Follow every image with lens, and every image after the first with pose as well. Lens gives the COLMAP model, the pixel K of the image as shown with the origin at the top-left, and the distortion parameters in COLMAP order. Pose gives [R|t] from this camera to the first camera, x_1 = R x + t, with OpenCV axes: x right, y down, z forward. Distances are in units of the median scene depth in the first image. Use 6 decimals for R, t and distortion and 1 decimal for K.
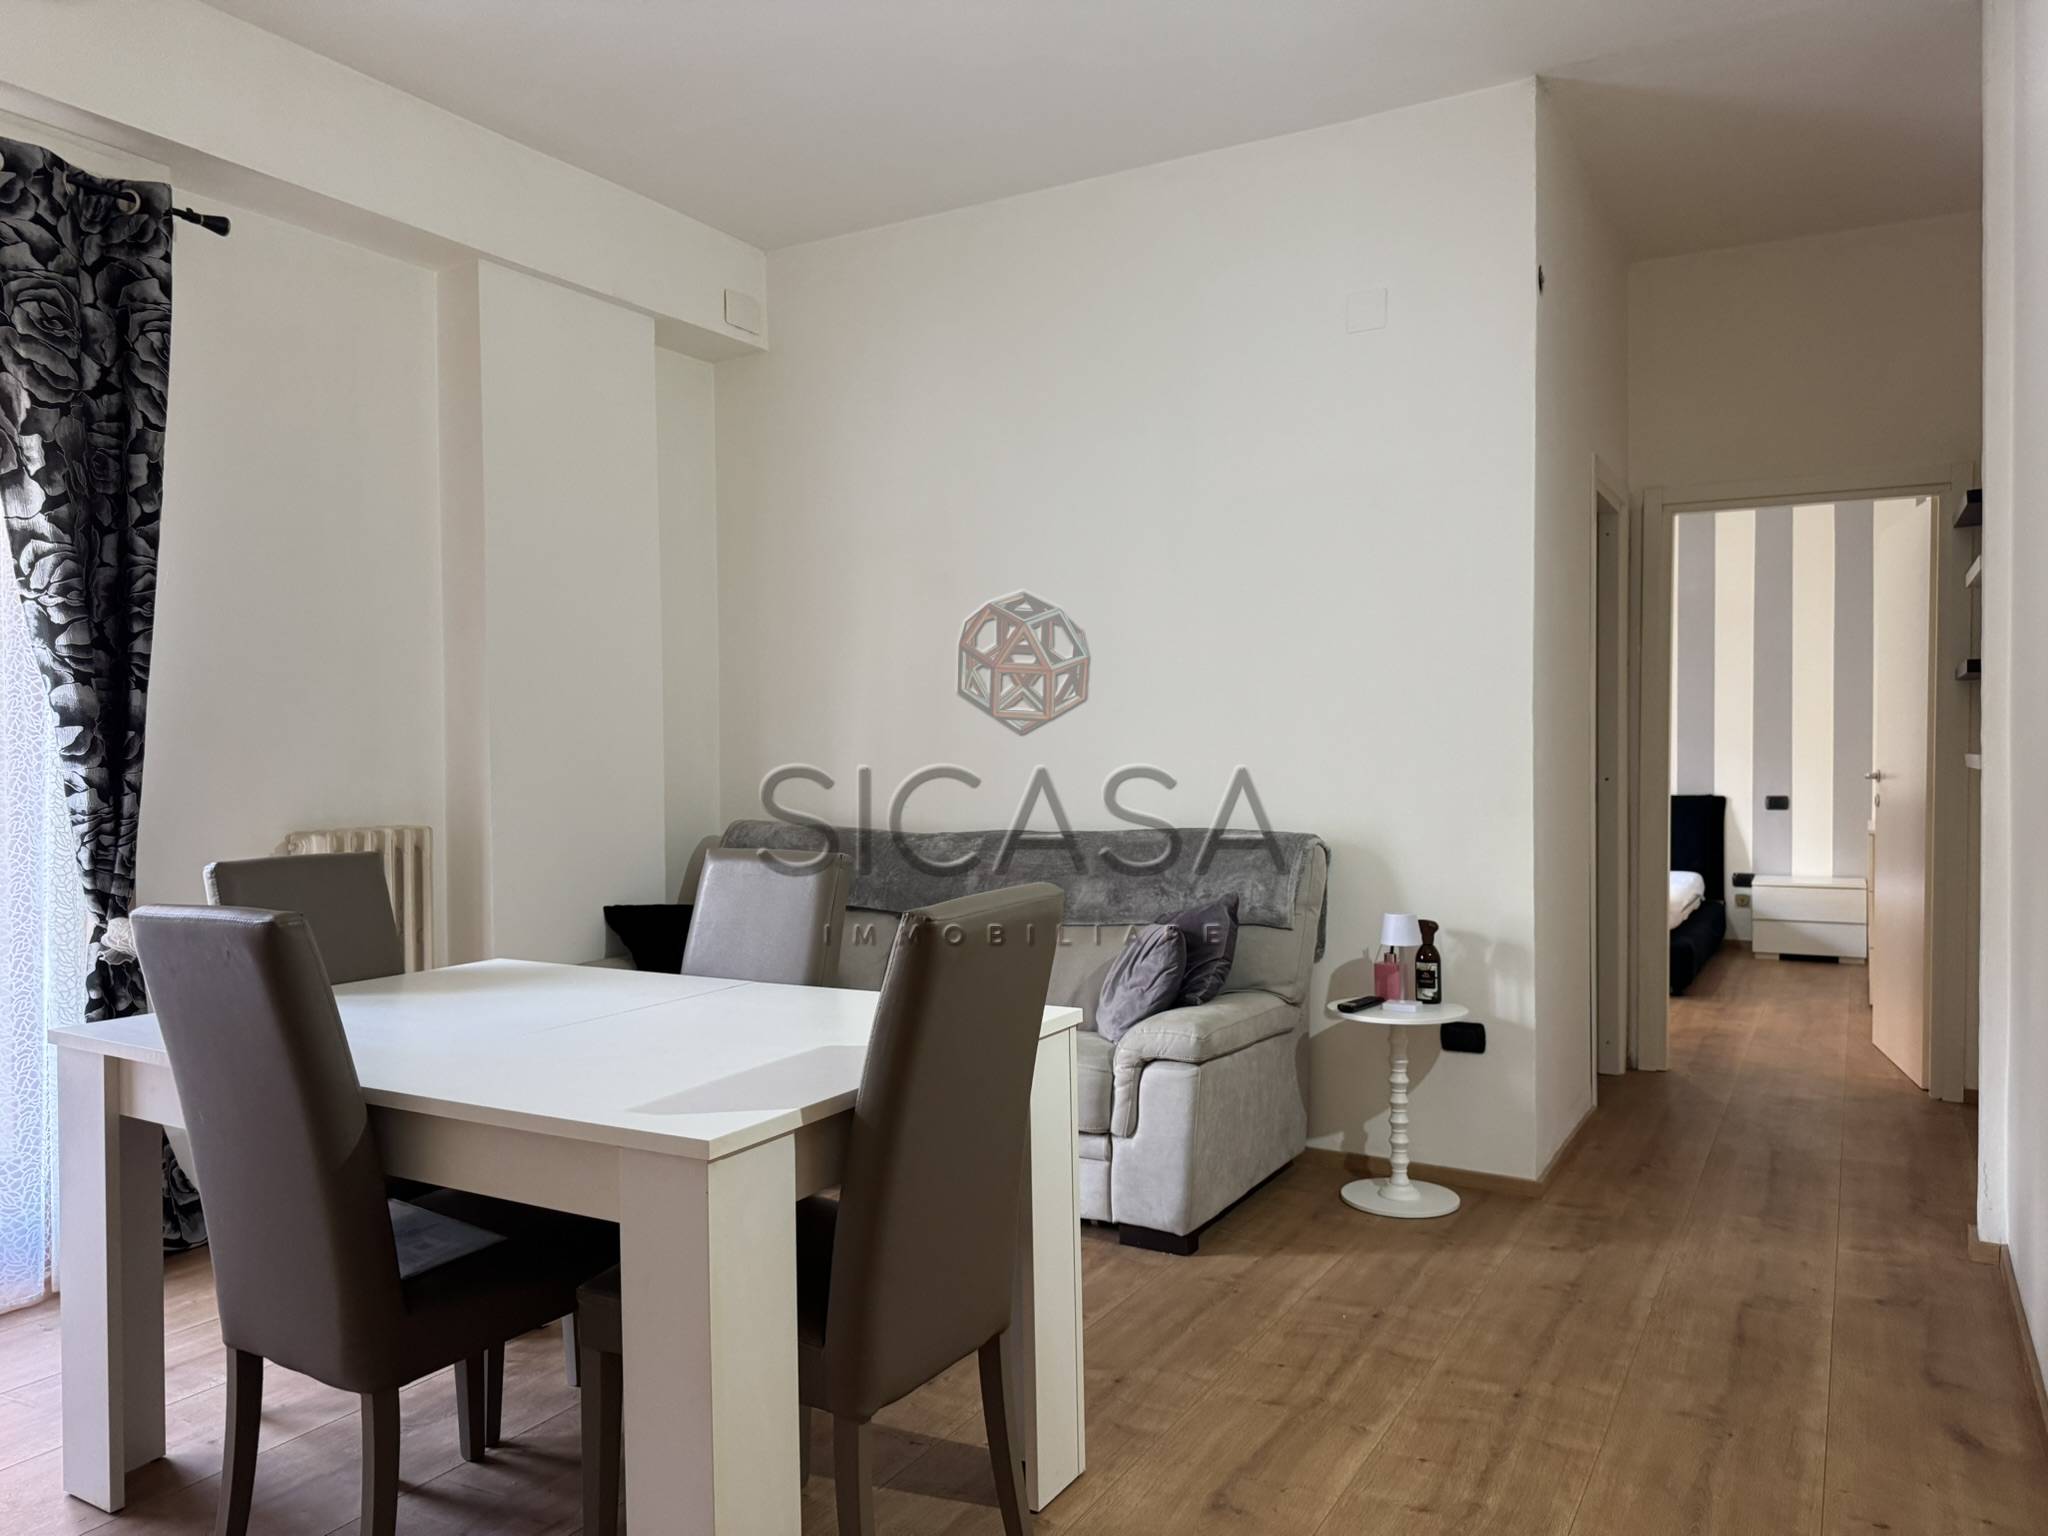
lens RADIAL K [[1445.2, 0, 1021.1], [0, 1445.2, 766.9], [0, 0, 1]] dist [0.054485, -0.054877]
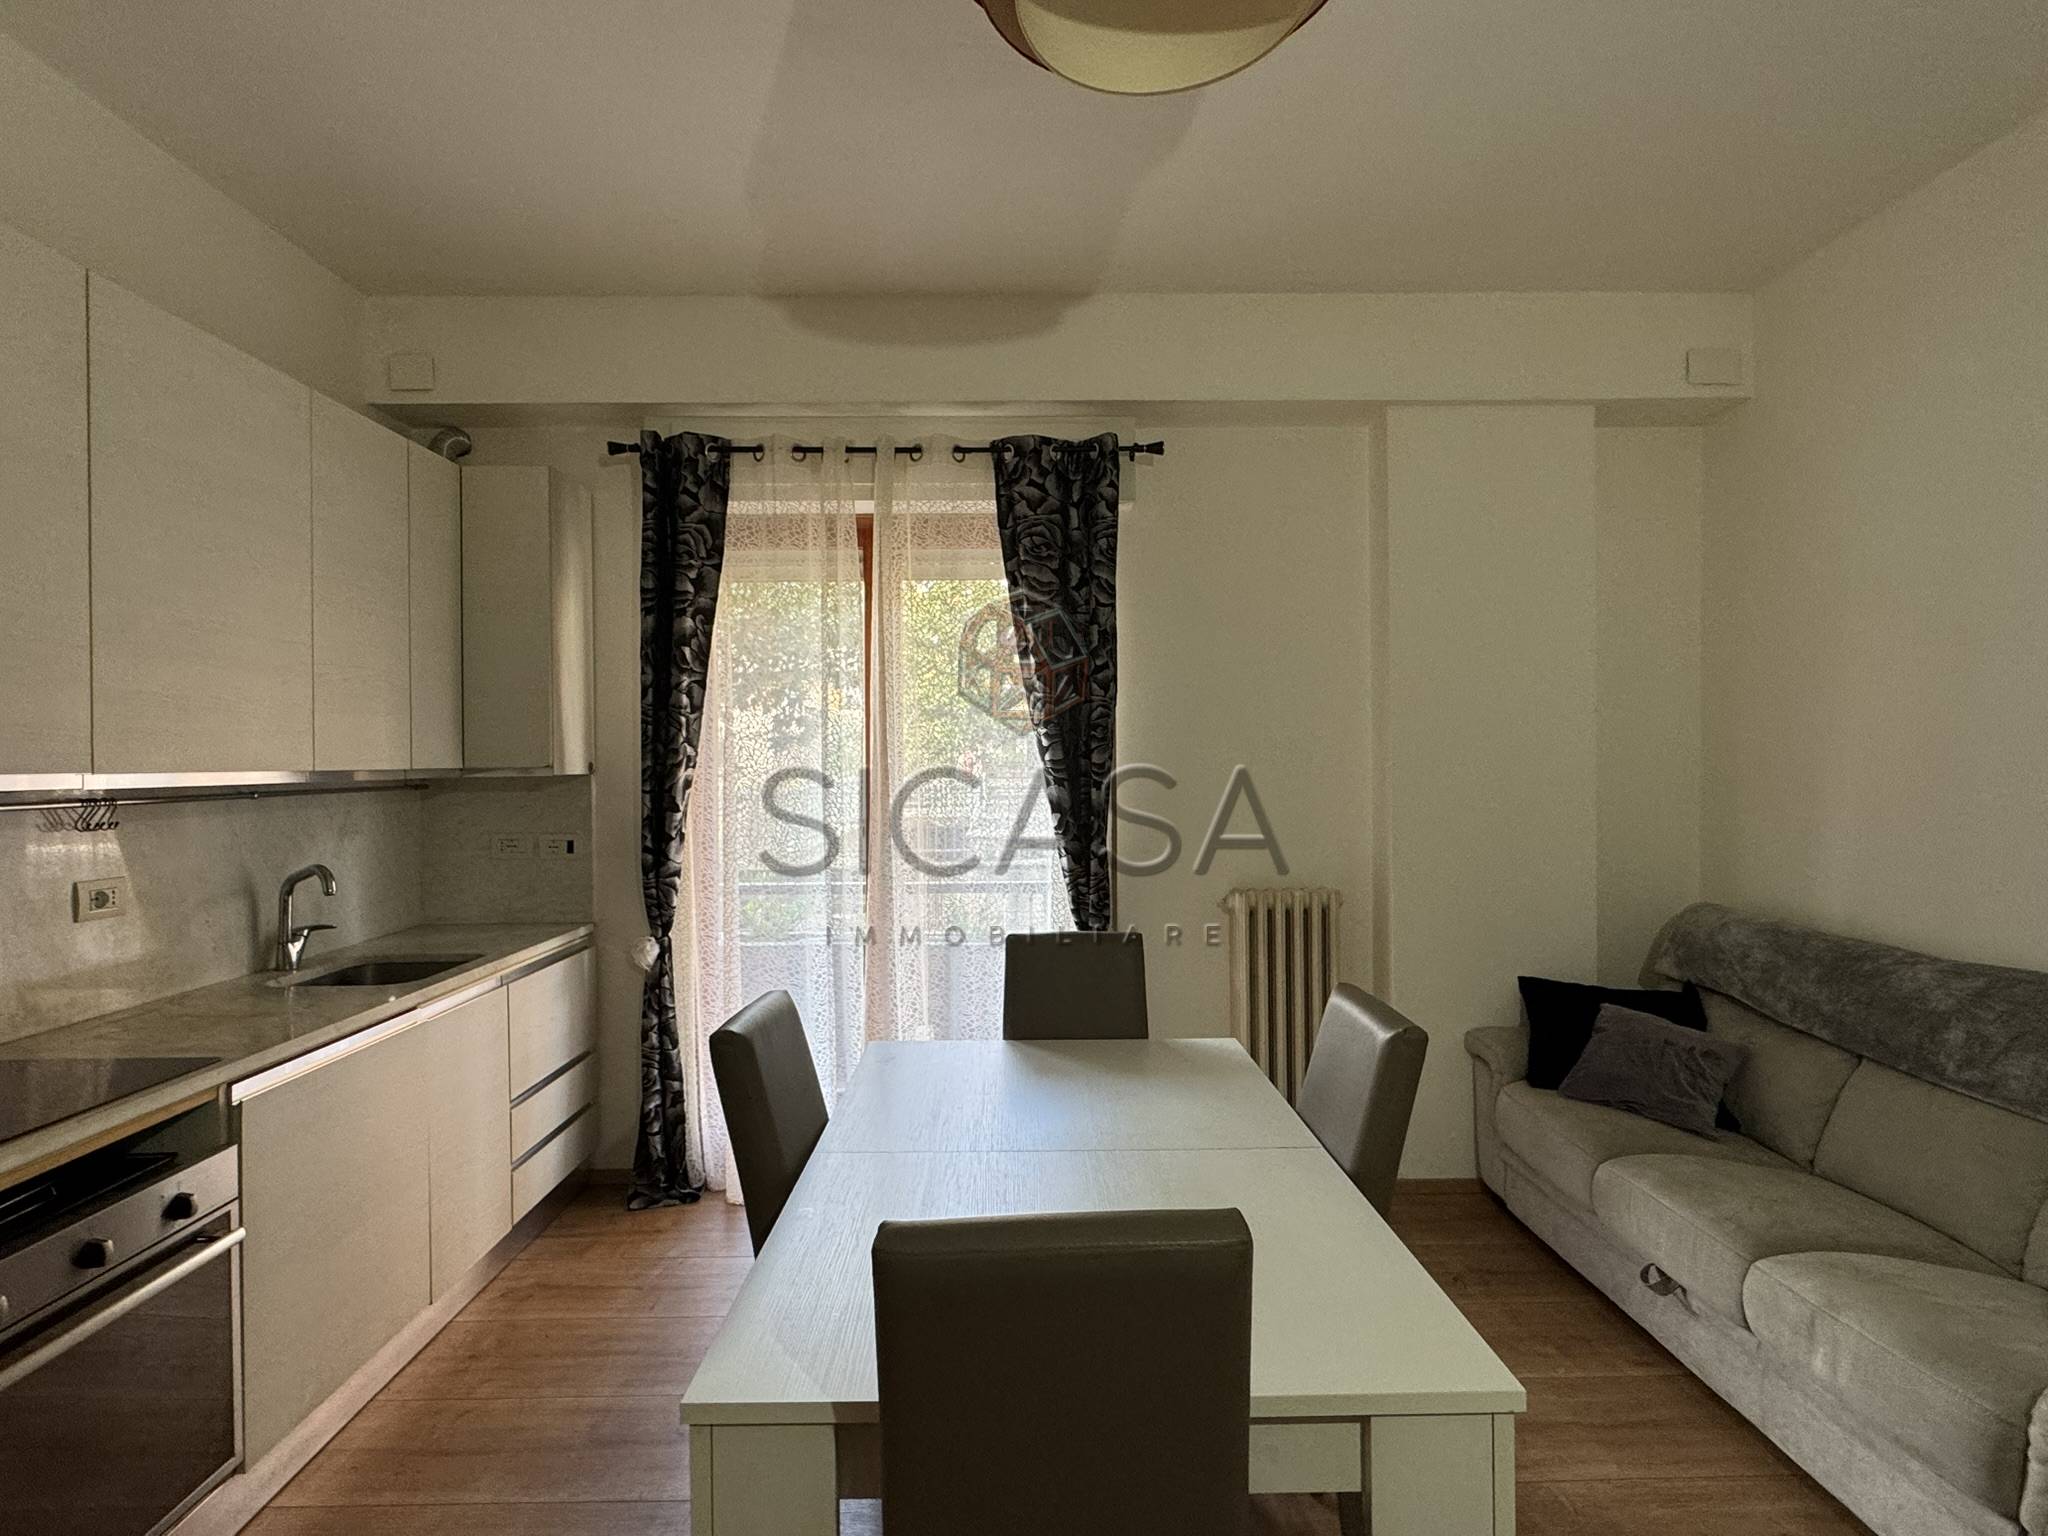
lens RADIAL K [[1023.0, 0, 1024.9], [0, 1023.0, 765.6], [0, 0, 1]] dist [-0.006630, 0.002522]
pose [[0.515801, 0.007991, -0.856671, 0.225633], [-0.009821, 0.999946, 0.003414, -0.077619], [0.856652, 0.006653, 0.515852, 0.419490]]
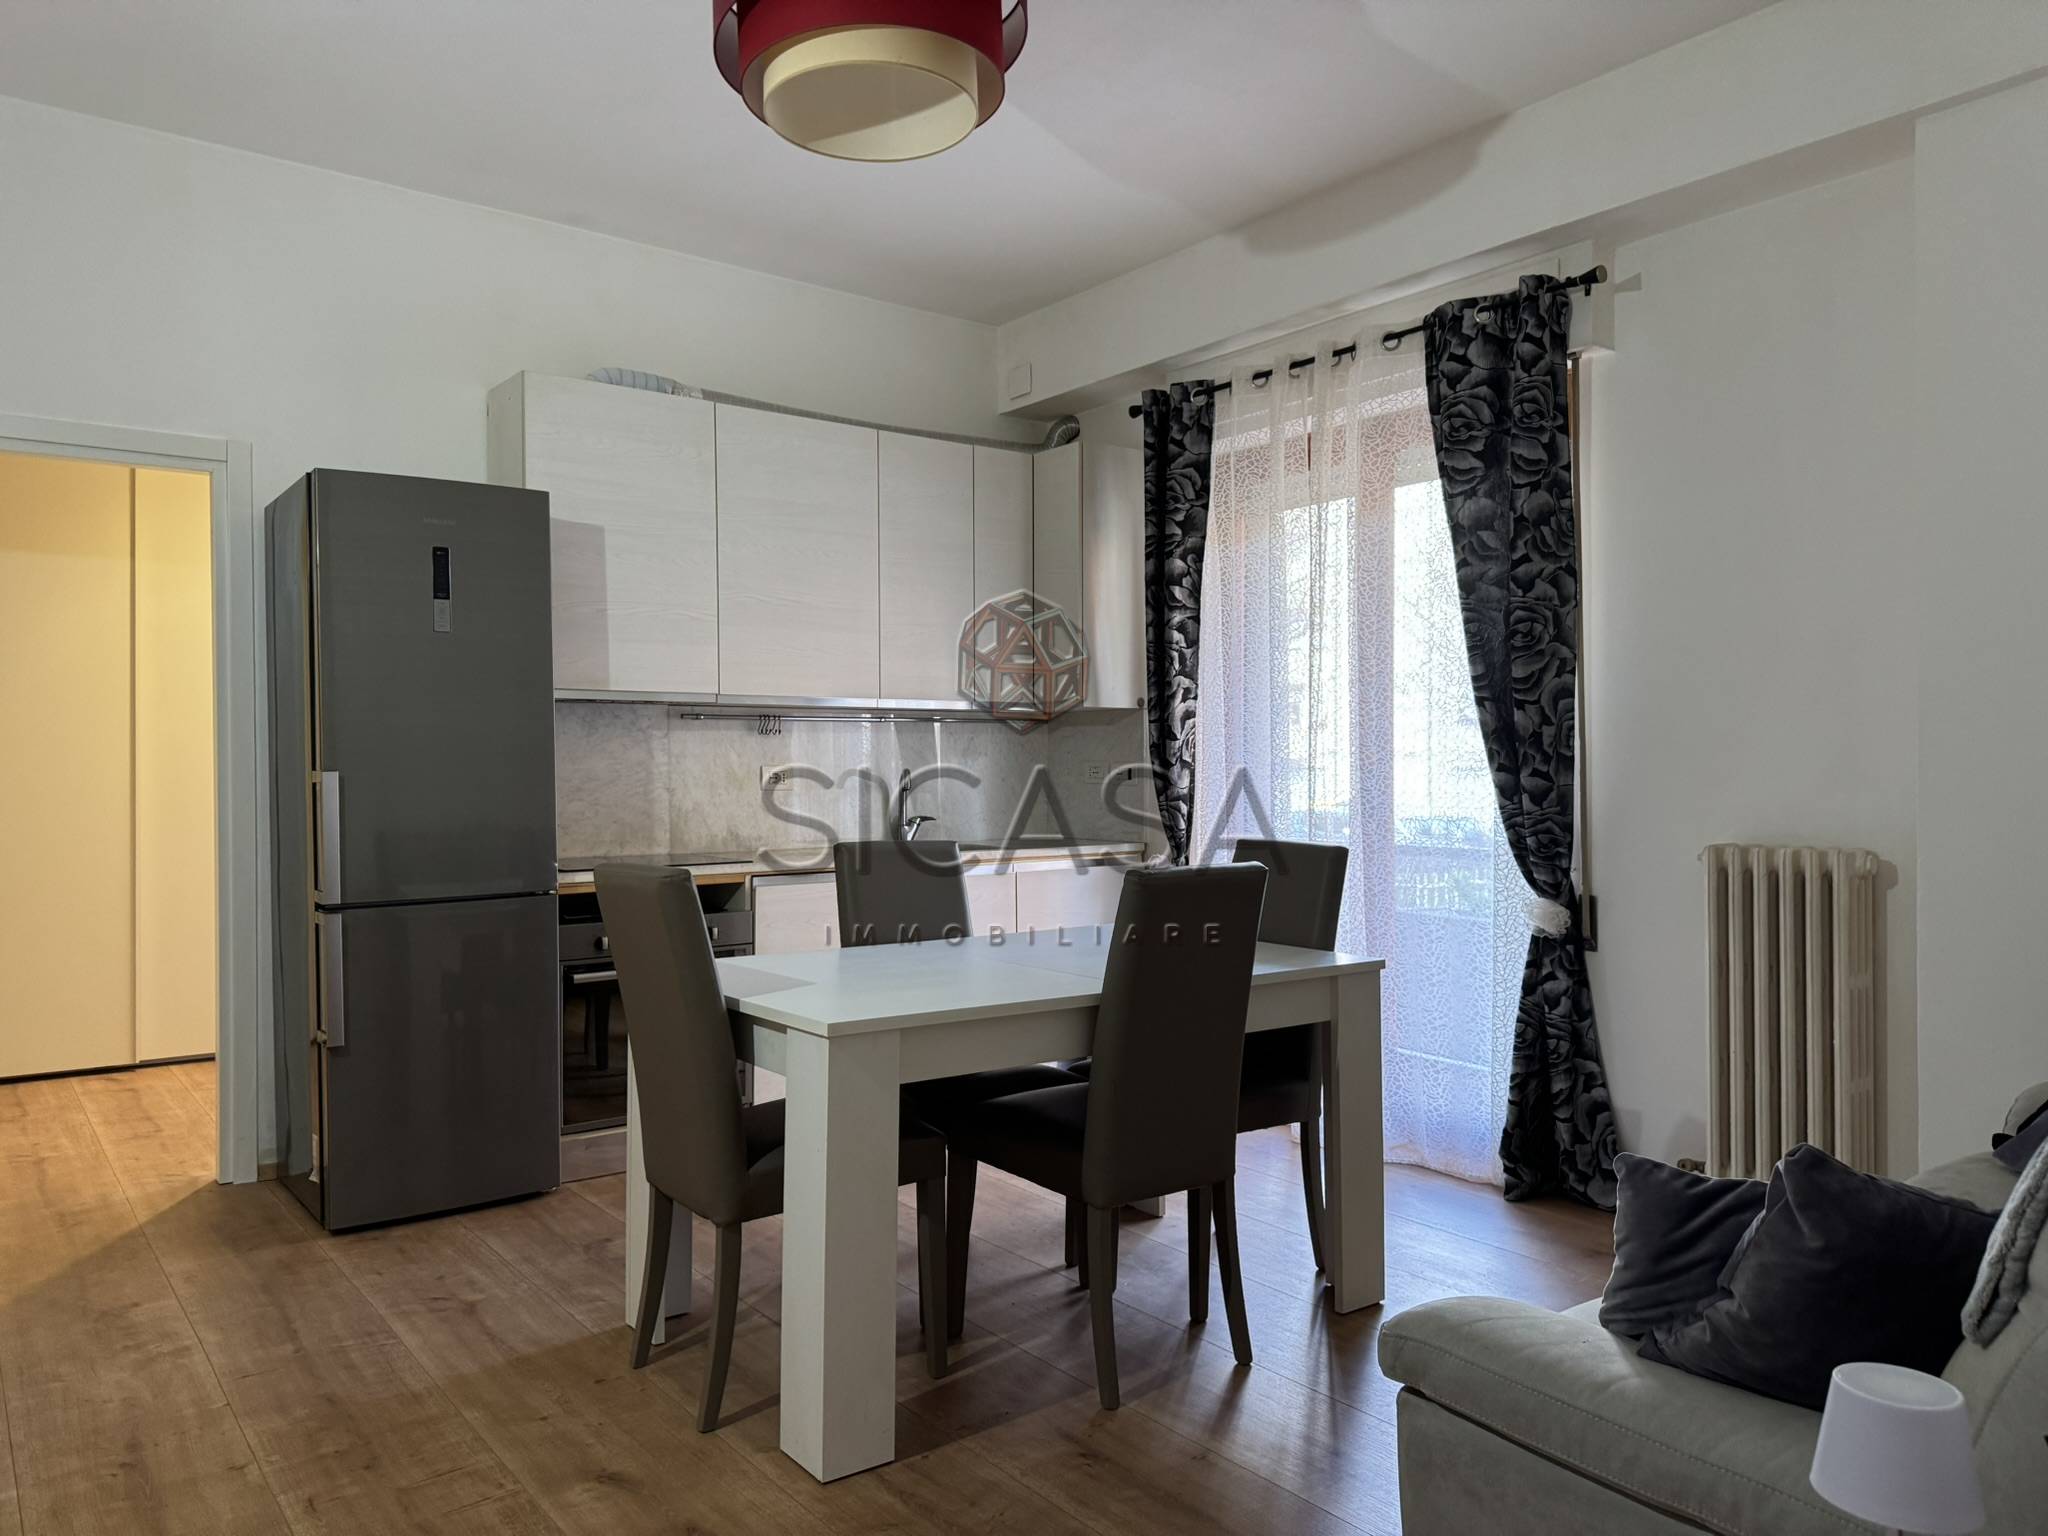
lens RADIAL K [[1445.2, 0, 1016.6], [0, 1445.2, 771.8], [0, 0, 1]] dist [0.054485, -0.054877]
pose [[-0.390135, 0.011509, -0.920686, 0.655427], [-0.010528, 0.999801, 0.016959, -0.016408], [0.920698, 0.016310, -0.389936, 1.087665]]
